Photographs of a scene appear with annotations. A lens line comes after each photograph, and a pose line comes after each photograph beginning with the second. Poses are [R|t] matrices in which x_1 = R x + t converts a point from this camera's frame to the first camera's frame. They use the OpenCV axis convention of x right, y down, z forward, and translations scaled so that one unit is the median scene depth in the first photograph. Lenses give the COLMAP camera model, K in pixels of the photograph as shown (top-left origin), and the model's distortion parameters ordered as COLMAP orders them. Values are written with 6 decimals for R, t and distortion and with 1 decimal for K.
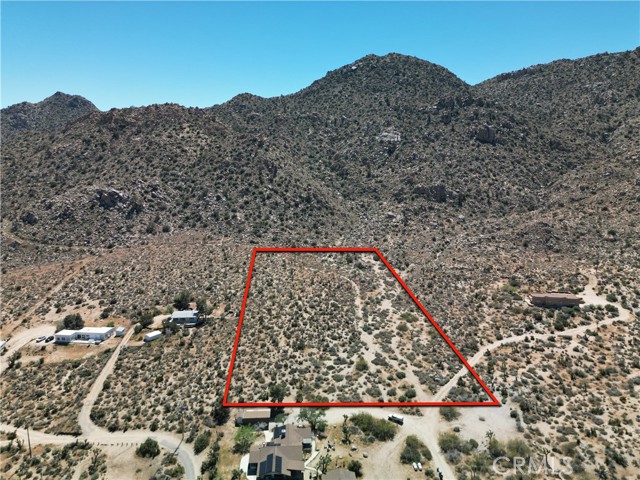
lens RADIAL K [[448.7, 0, 320.0], [0, 448.7, 240.0], [0, 0, 1]] dist [0.073715, -0.082061]
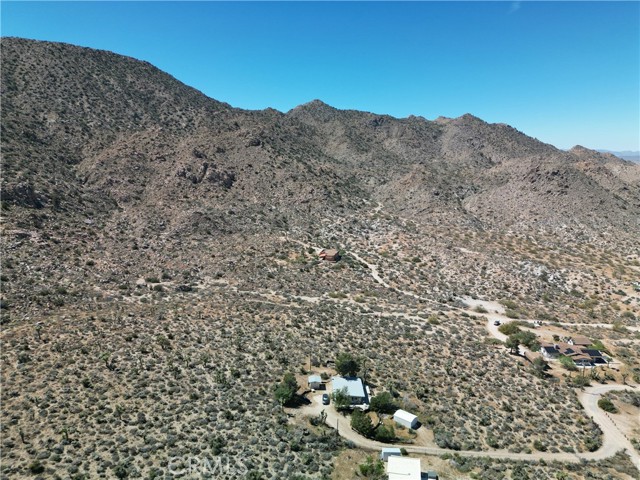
lens RADIAL K [[447.2, 0, 320.0], [0, 447.2, 240.0], [0, 0, 1]] dist [0.074543, -0.069385]
pose [[0.064138, -0.175579, 0.982374, -0.454363], [0.161802, 0.973205, 0.163376, -0.080229], [-0.984737, 0.148471, 0.090828, 0.473847]]
